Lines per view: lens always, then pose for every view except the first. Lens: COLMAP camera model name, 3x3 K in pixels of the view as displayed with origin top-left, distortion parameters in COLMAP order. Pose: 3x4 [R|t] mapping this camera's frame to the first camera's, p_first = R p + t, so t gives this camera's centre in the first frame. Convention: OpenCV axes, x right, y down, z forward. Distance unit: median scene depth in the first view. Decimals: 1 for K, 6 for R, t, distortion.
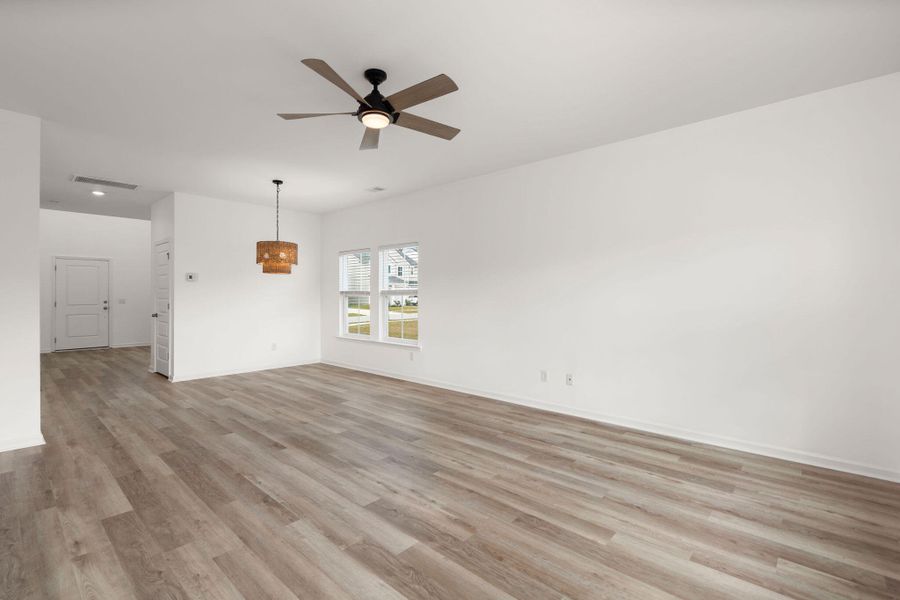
lens RADIAL K [[408.0, 0, 446.8], [0, 408.0, 294.4], [0, 0, 1]] dist [-0.000358, 0.000162]
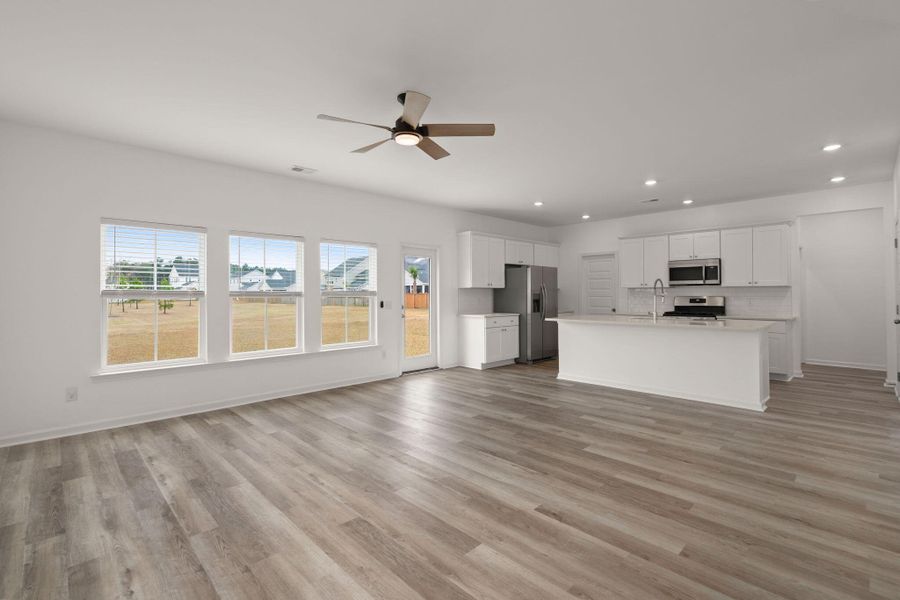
lens RADIAL K [[408.0, 0, 446.8], [0, 408.0, 294.4], [0, 0, 1]] dist [-0.000358, 0.000162]
pose [[-0.998229, 0.005455, 0.059232, -0.360749], [0.005530, 0.999984, 0.001109, -0.000982], [-0.059225, 0.001435, -0.998244, 2.191278]]
